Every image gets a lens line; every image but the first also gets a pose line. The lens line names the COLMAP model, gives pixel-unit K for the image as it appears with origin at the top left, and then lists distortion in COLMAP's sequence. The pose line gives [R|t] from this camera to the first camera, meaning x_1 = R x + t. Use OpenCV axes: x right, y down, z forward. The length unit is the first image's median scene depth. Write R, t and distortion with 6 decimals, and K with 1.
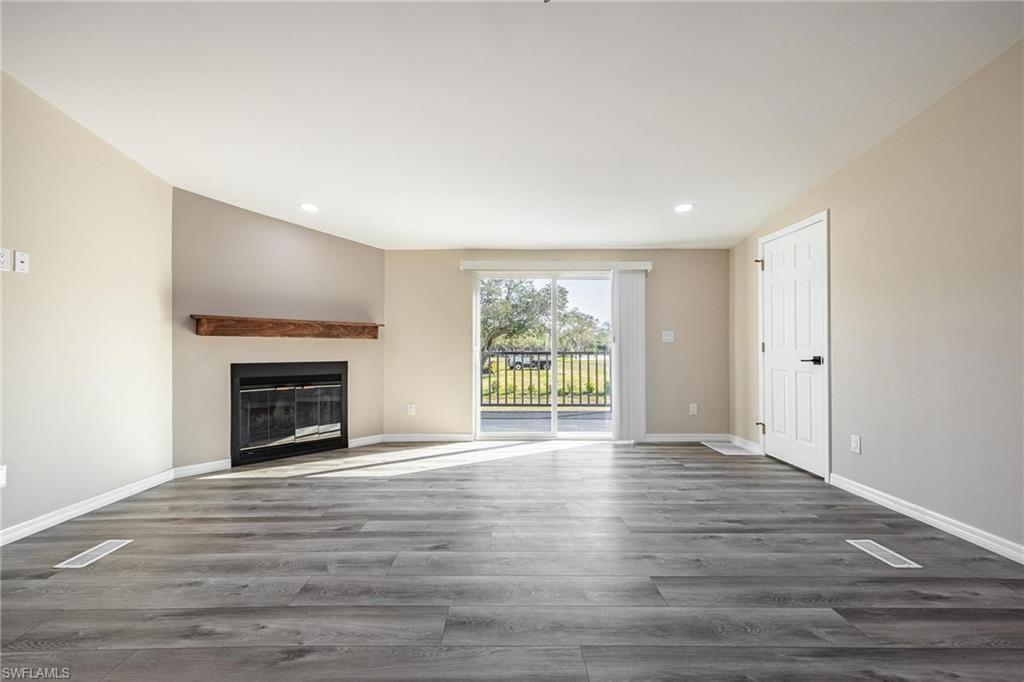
lens RADIAL K [[417.3, 0, 505.6], [0, 417.3, 346.2], [0, 0, 1]] dist [-0.004314, -0.000143]
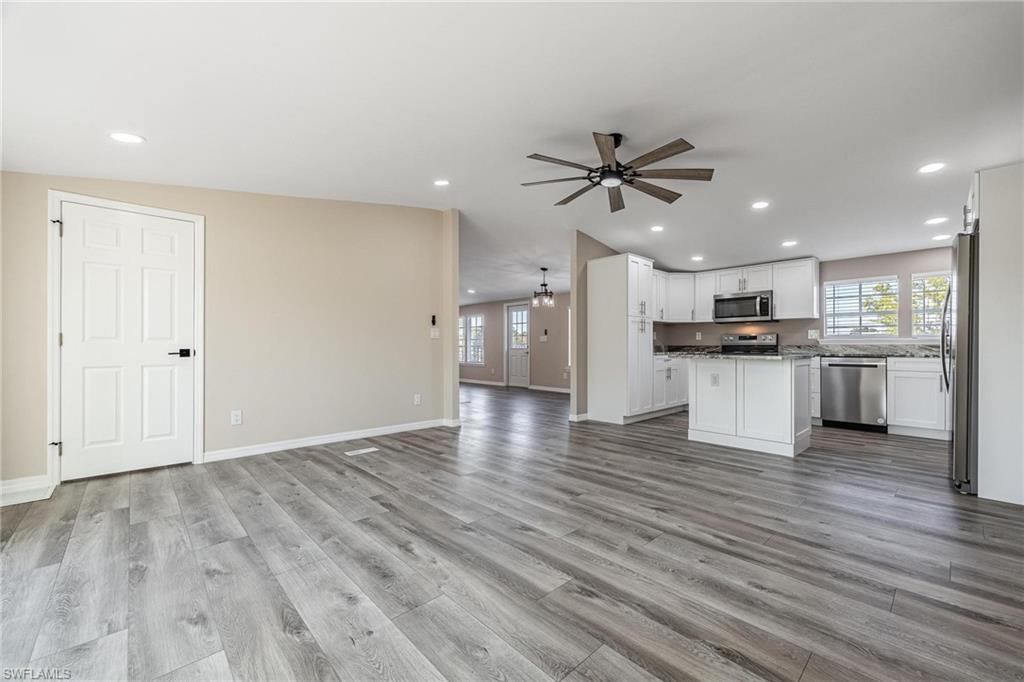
lens RADIAL K [[417.3, 0, 509.0], [0, 417.3, 344.6], [0, 0, 1]] dist [-0.004314, -0.000143]
pose [[-0.664946, 0.003213, 0.746885, -0.612304], [-0.000109, 0.999990, -0.004400, 0.019386], [-0.746891, -0.003007, -0.664939, 1.161394]]
